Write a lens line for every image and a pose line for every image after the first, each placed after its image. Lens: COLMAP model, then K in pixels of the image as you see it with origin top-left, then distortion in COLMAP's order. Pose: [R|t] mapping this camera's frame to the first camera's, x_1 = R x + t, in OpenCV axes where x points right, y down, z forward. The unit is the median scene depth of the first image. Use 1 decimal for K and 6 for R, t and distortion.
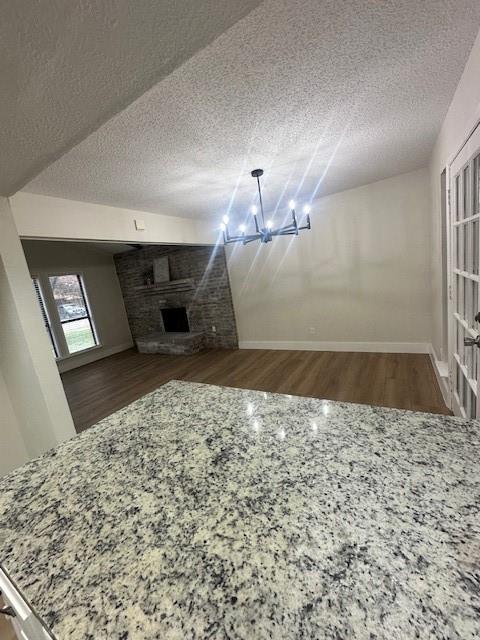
lens RADIAL K [[259.3, 0, 240.0], [0, 259.3, 320.0], [0, 0, 1]] dist [-0.031480, 0.000083]
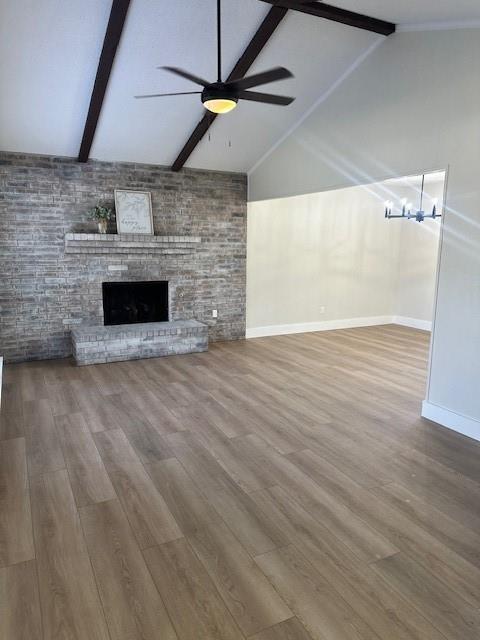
lens RADIAL K [[448.1, 0, 240.0], [0, 448.1, 320.0], [0, 0, 1]] dist [0.079422, 0.000100]
pose [[0.520158, 0.008997, 0.854023, -1.100721], [0.063098, 0.996807, -0.048932, 0.115213], [-0.851736, 0.079339, 0.517929, 0.309523]]
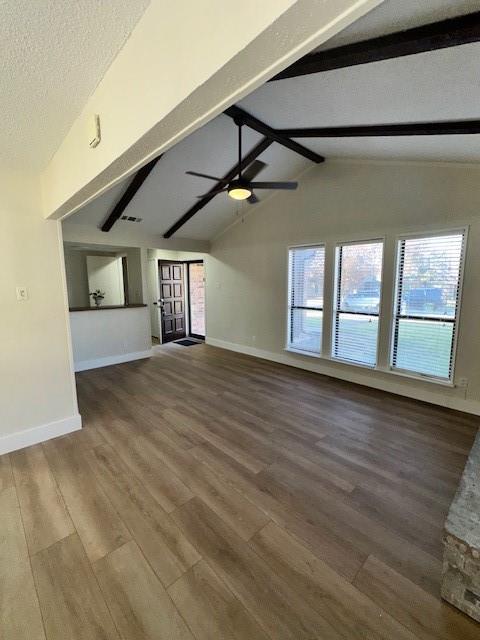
lens RADIAL K [[259.3, 0, 240.0], [0, 259.3, 320.0], [0, 0, 1]] dist [-0.031480, 0.000083]
pose [[-0.242126, 0.297386, -0.923545, 0.021193], [-0.129924, 0.933358, 0.334608, -0.149611], [0.961506, 0.201009, -0.187353, 0.803859]]
